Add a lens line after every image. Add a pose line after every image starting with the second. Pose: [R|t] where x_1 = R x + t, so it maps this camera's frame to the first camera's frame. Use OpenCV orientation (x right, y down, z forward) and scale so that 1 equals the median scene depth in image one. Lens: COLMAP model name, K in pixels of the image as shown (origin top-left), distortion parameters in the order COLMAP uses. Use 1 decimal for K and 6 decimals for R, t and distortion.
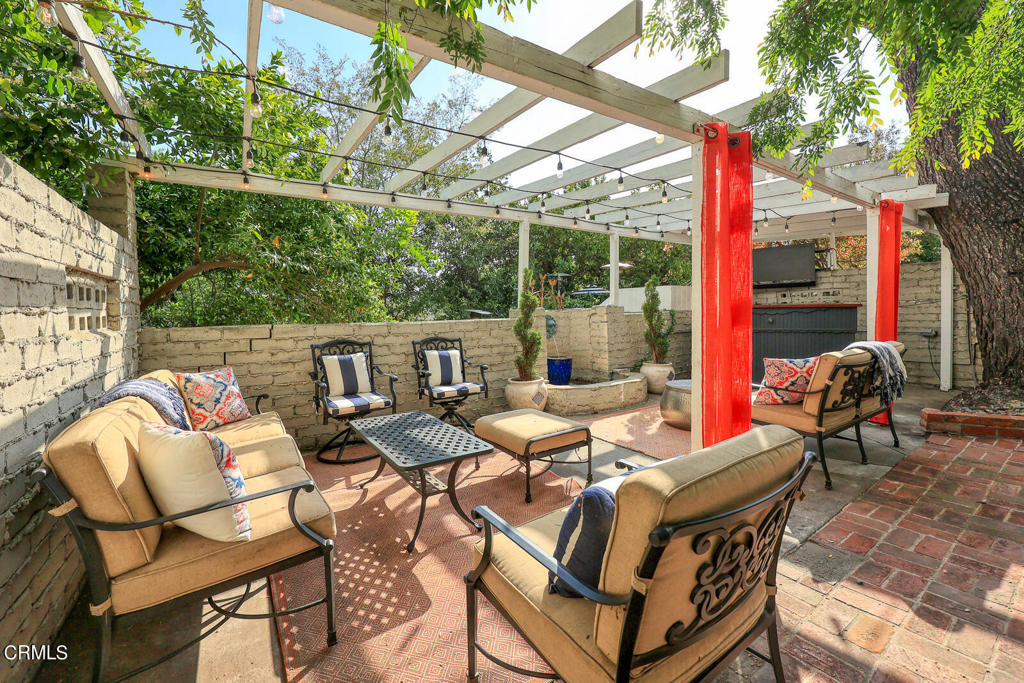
lens RADIAL K [[426.5, 0, 513.1], [0, 426.5, 317.0], [0, 0, 1]] dist [-0.000587, -0.000778]
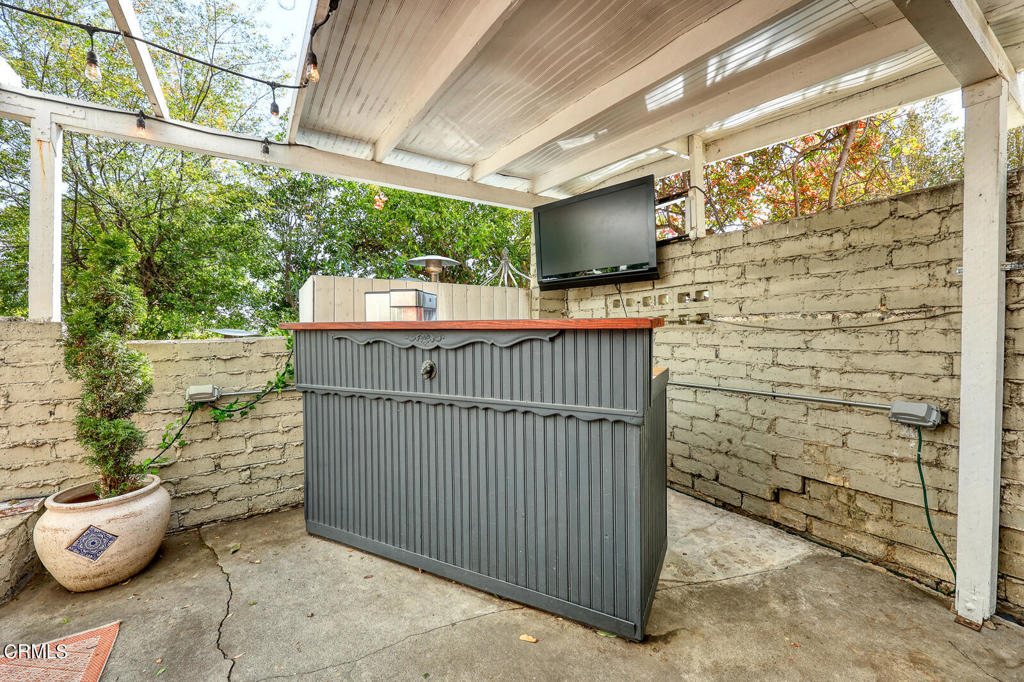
lens RADIAL K [[426.5, 0, 514.0], [0, 426.5, 337.8], [0, 0, 1]] dist [-0.000587, -0.000778]
pose [[0.999817, 0.009328, -0.016696, 0.705426], [-0.009272, 0.999951, 0.003435, -0.017497], [0.016727, -0.003280, 0.999855, 0.705316]]
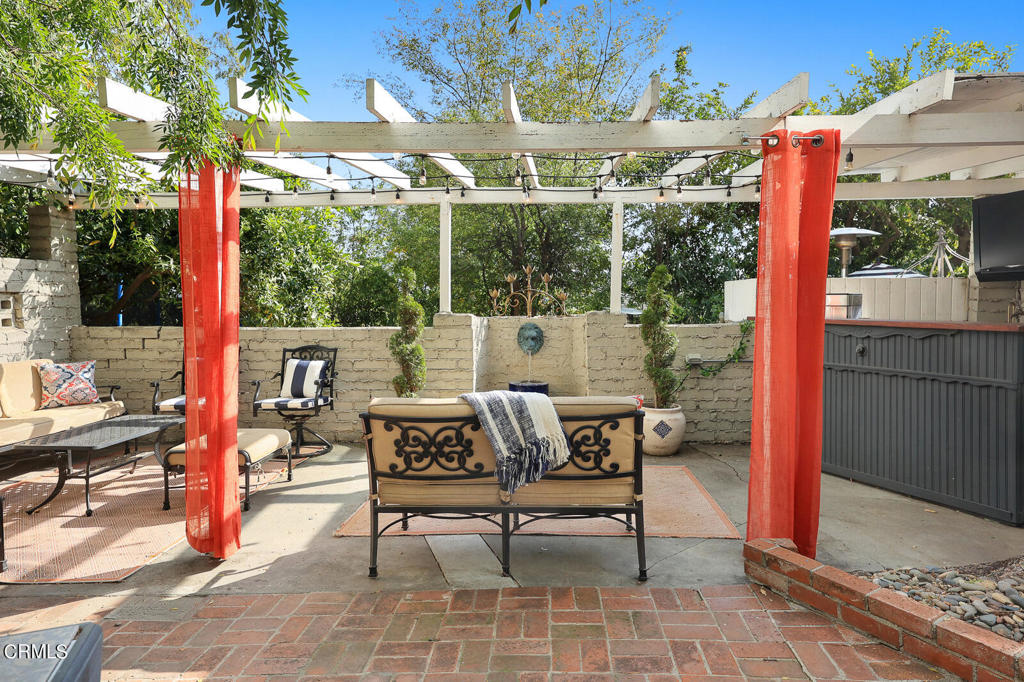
lens RADIAL K [[652.3, 0, 498.0], [0, 652.3, 320.5], [0, 0, 1]] dist [0.043298, 0.002622]
pose [[0.792756, 0.034264, -0.608576, 0.775010], [-0.020262, 0.999348, 0.029871, -0.043871], [0.609202, -0.011349, 0.792934, 0.104211]]
